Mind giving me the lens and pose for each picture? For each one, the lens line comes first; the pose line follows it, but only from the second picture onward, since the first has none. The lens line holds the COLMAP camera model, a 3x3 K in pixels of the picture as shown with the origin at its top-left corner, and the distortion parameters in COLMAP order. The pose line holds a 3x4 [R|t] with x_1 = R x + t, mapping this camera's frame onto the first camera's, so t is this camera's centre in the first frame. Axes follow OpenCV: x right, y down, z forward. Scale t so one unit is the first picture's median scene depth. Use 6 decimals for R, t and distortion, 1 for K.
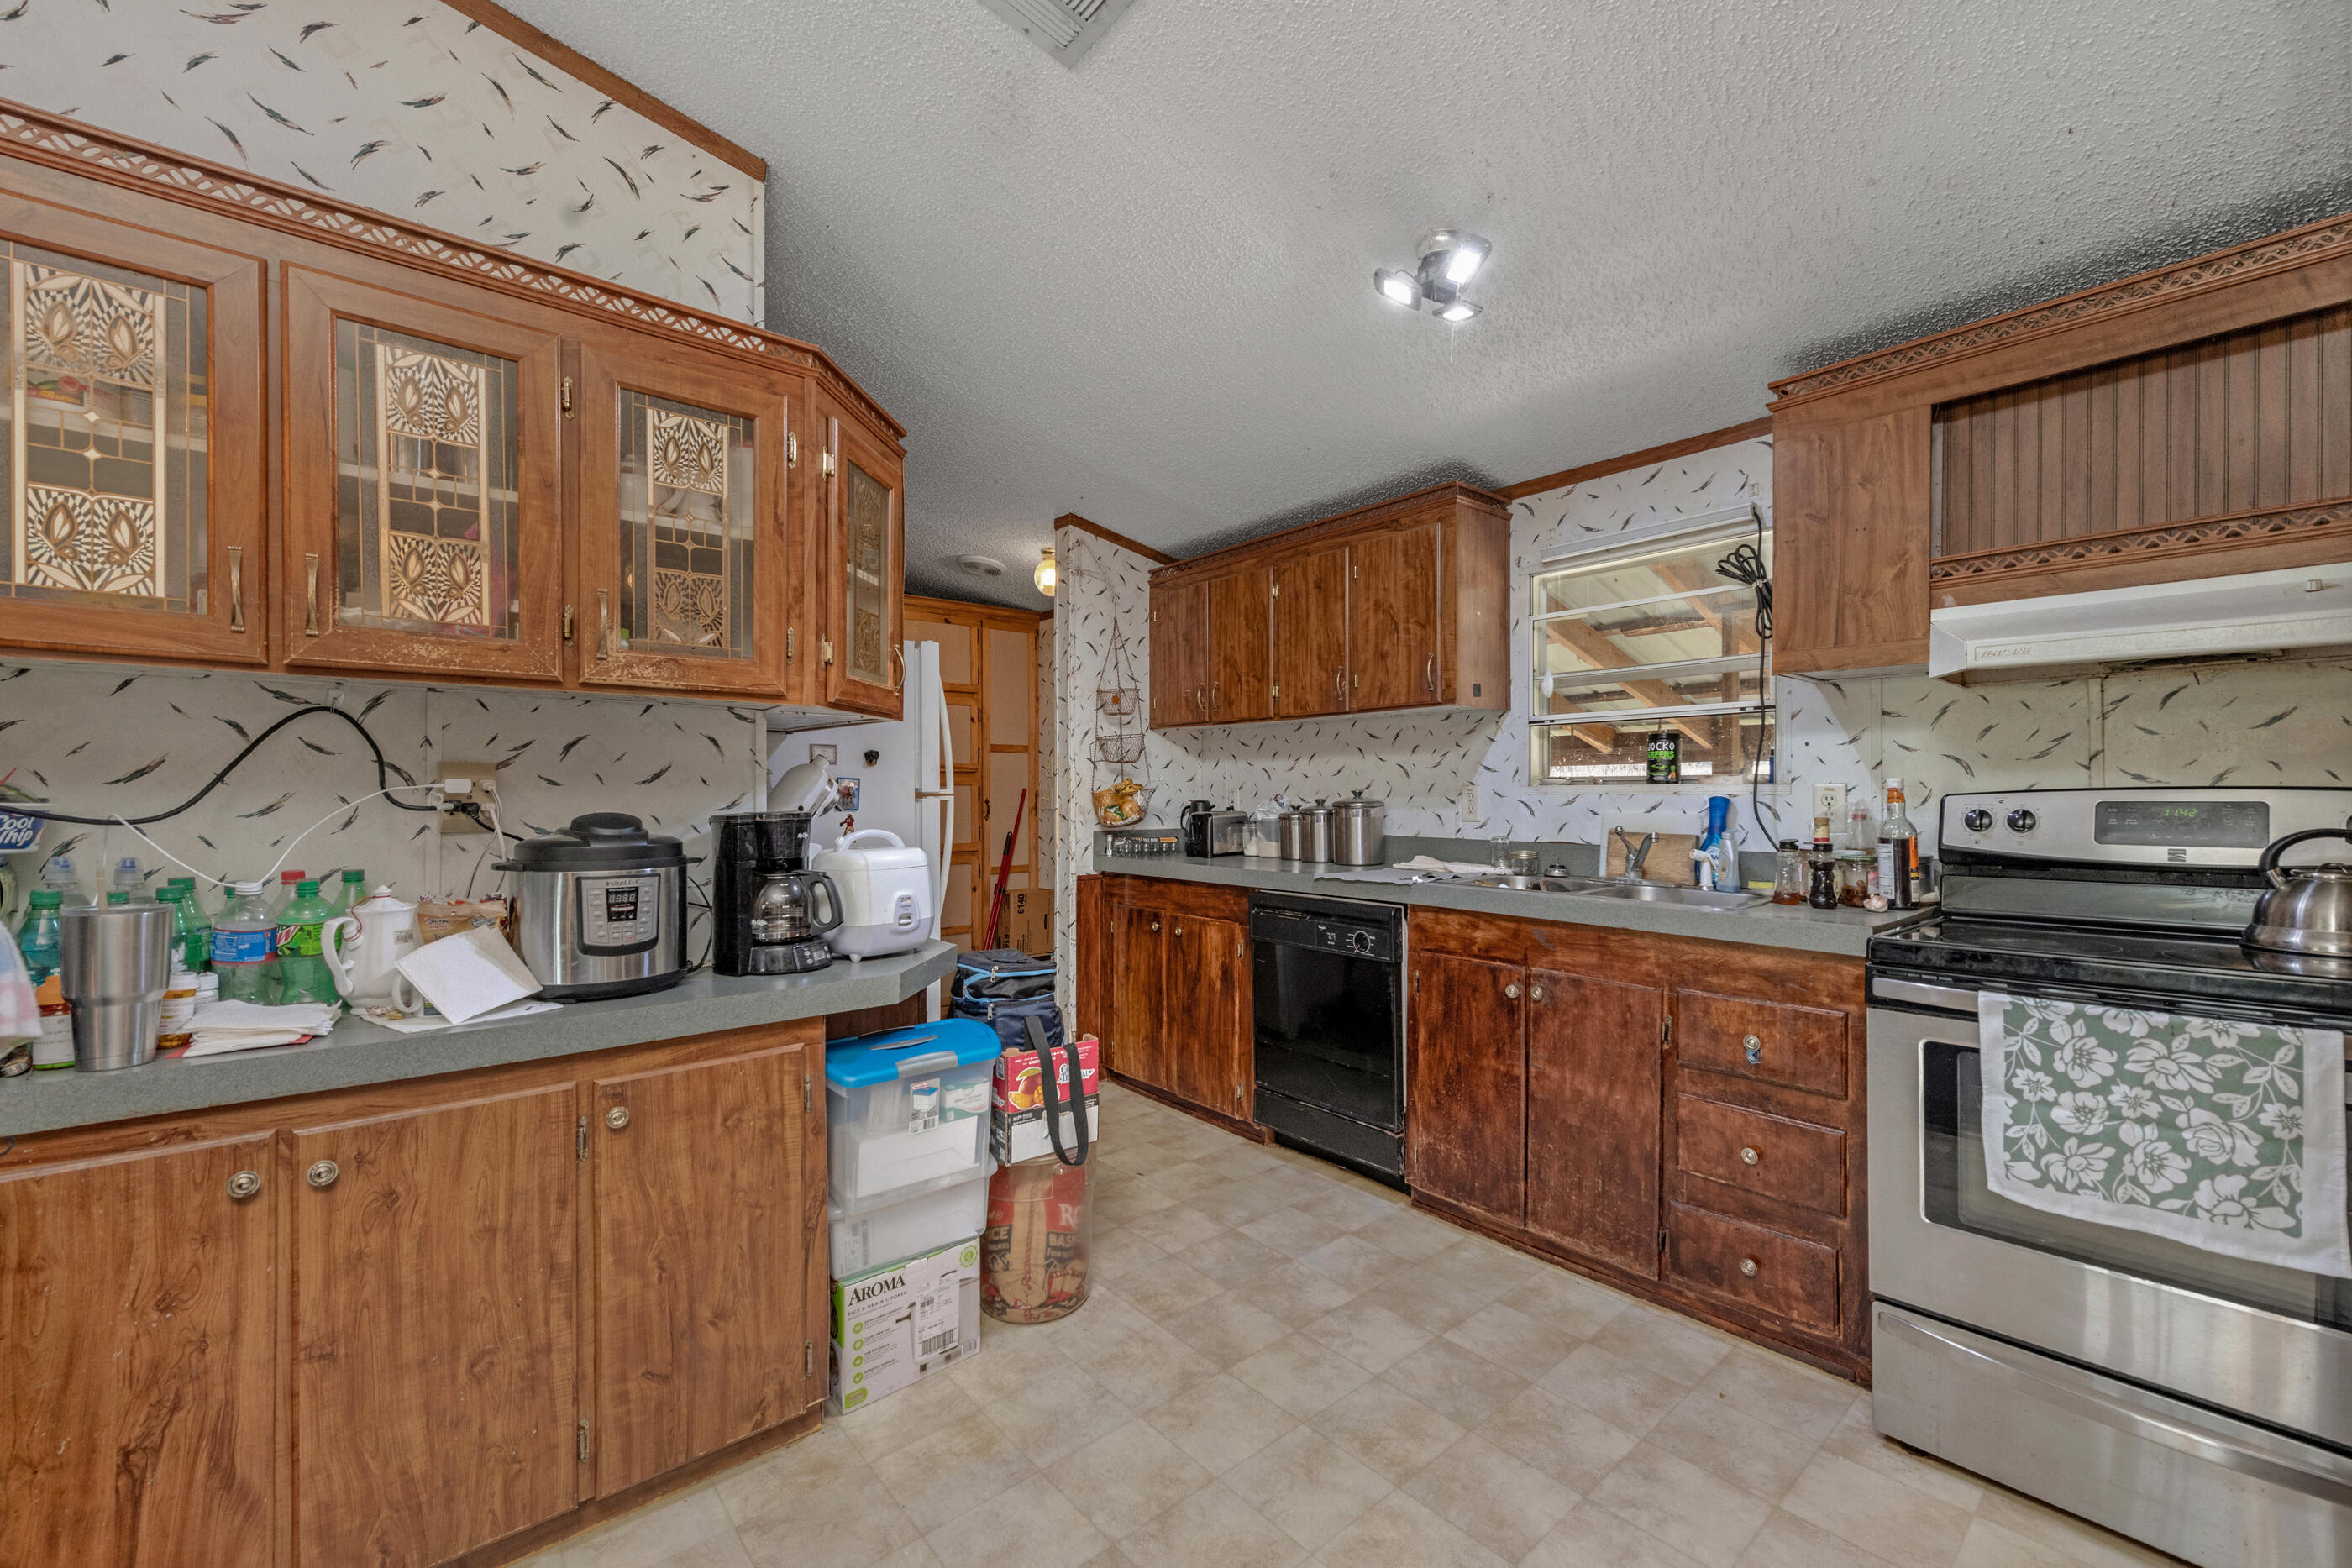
lens RADIAL K [[954.9, 0, 1181.1], [0, 954.9, 790.6], [0, 0, 1]] dist [0.004630, -0.000494]
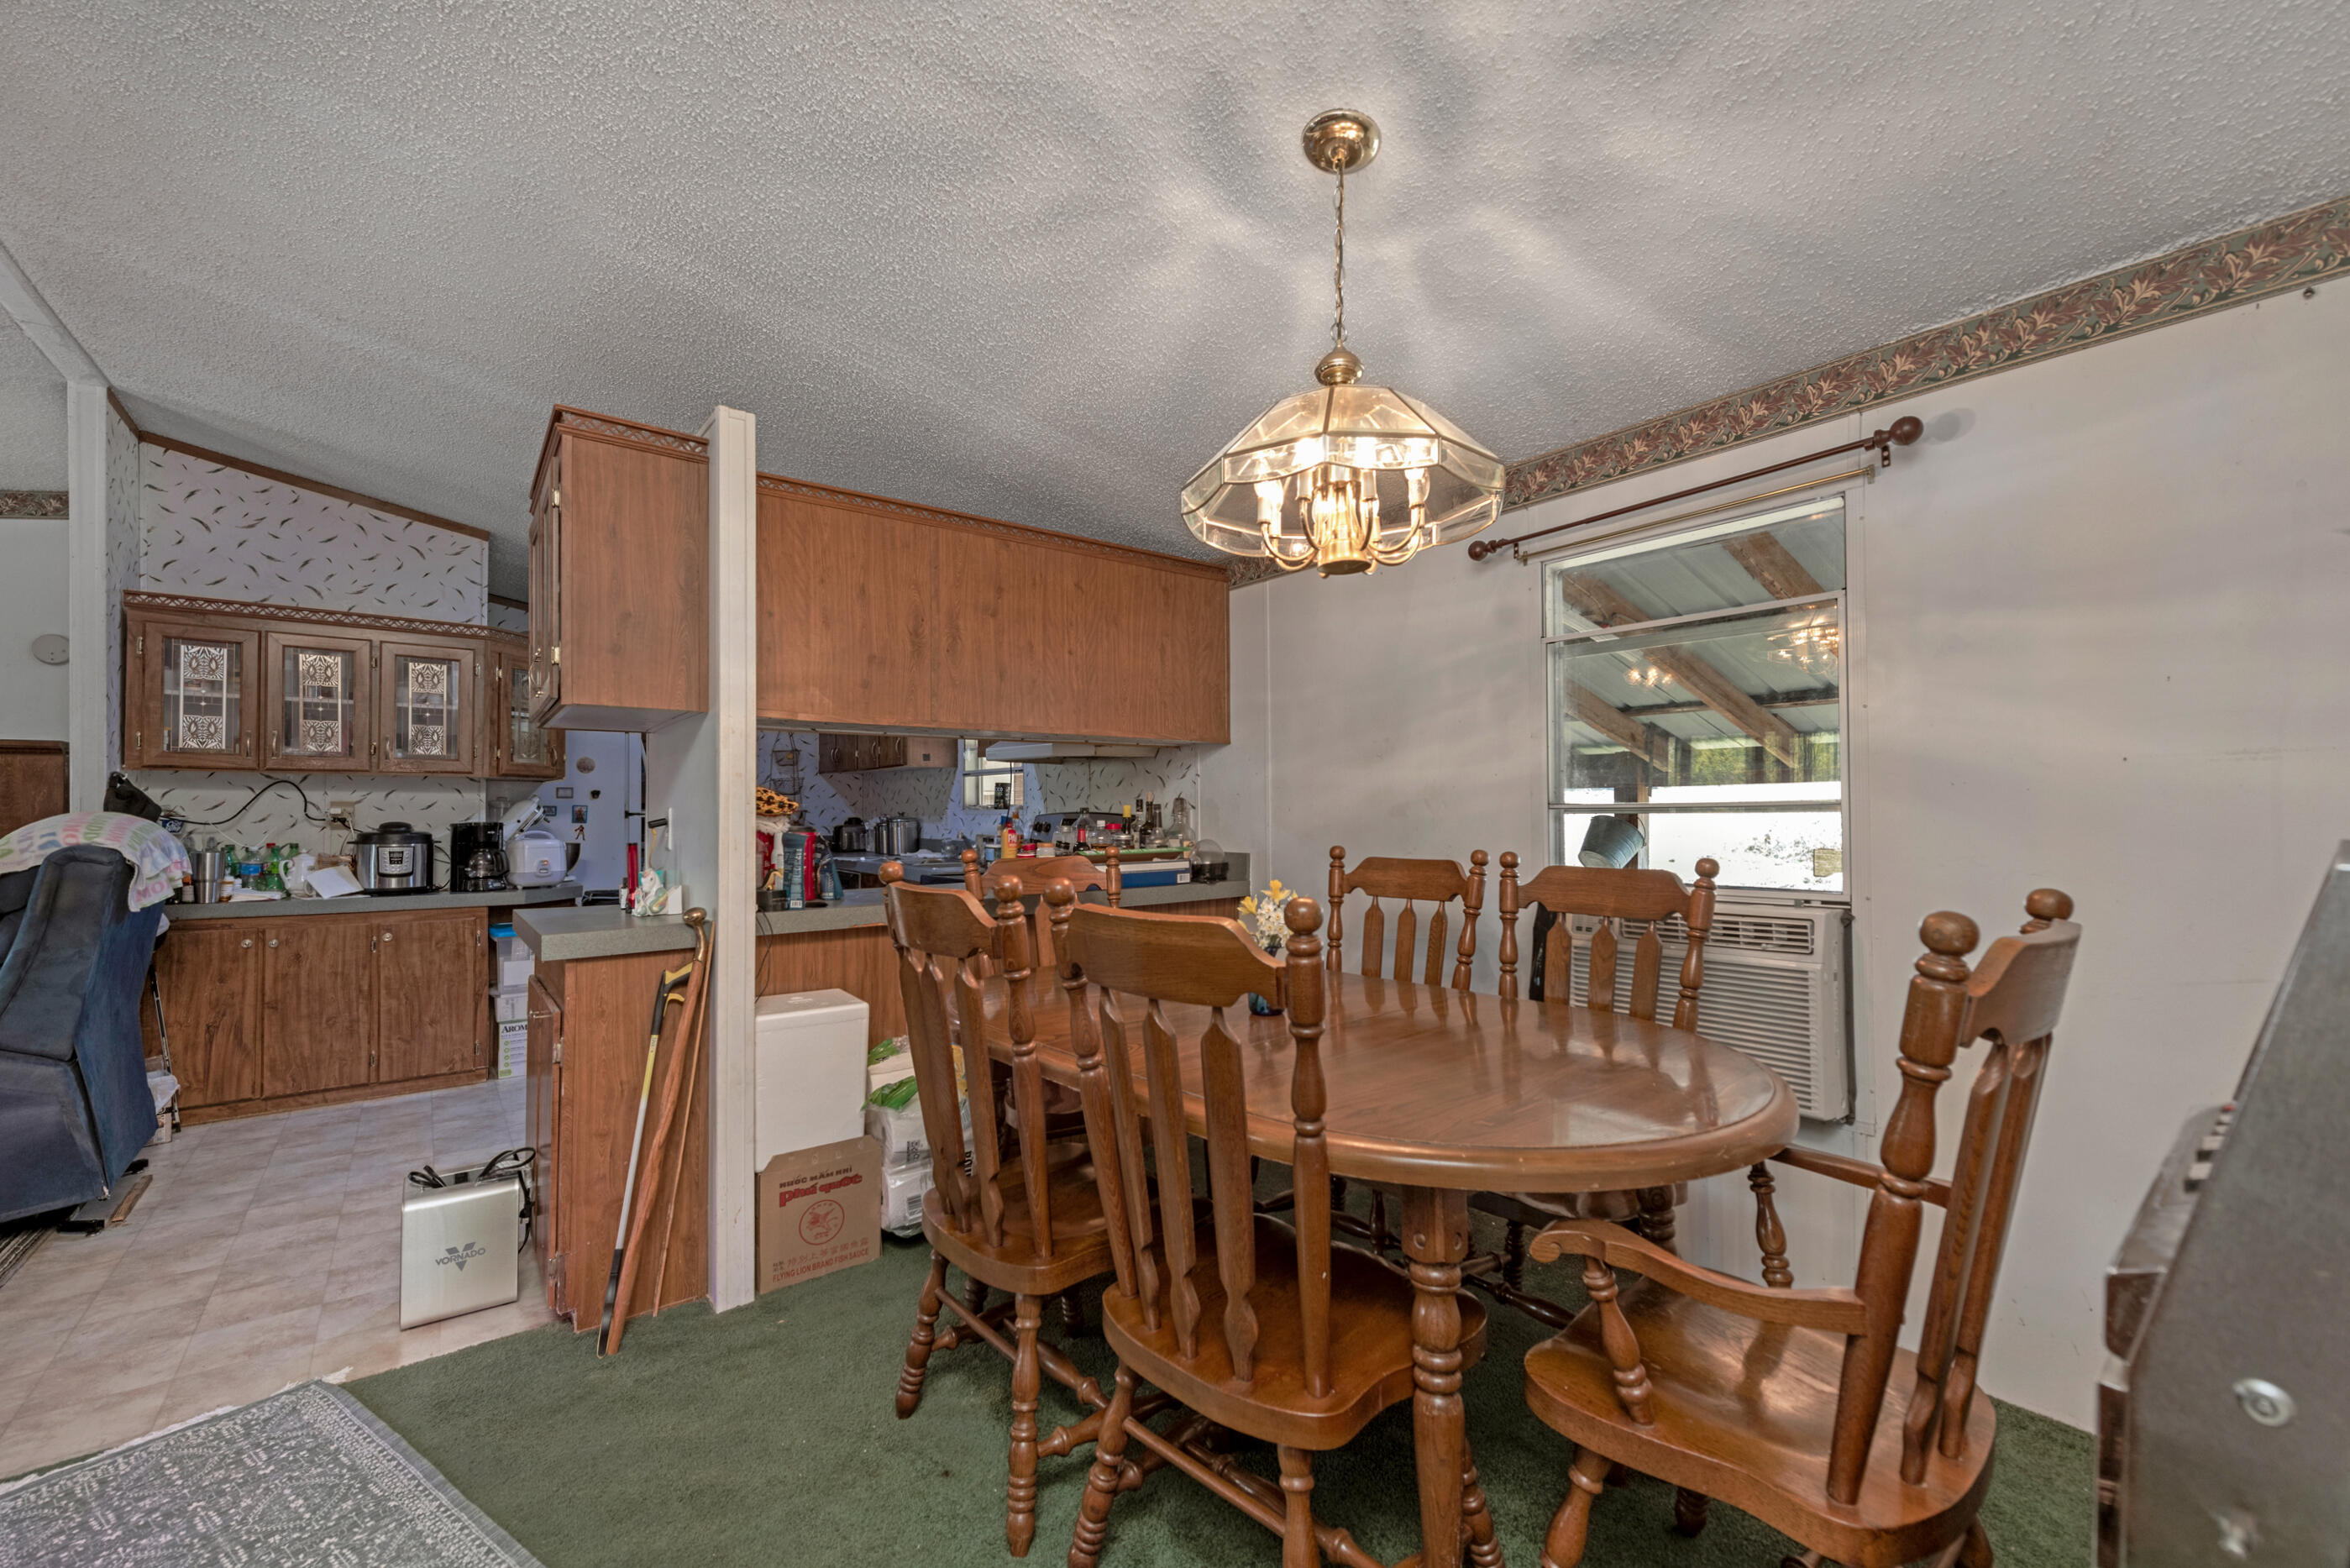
lens RADIAL K [[954.2, 0, 1170.0], [0, 954.2, 793.3], [0, 0, 1]] dist [0.004630, -0.000494]
pose [[0.999007, -0.000314, -0.044560, 1.685170], [-0.000459, 0.999850, -0.017338, -0.009423], [0.044559, 0.017341, 0.998856, -1.545978]]
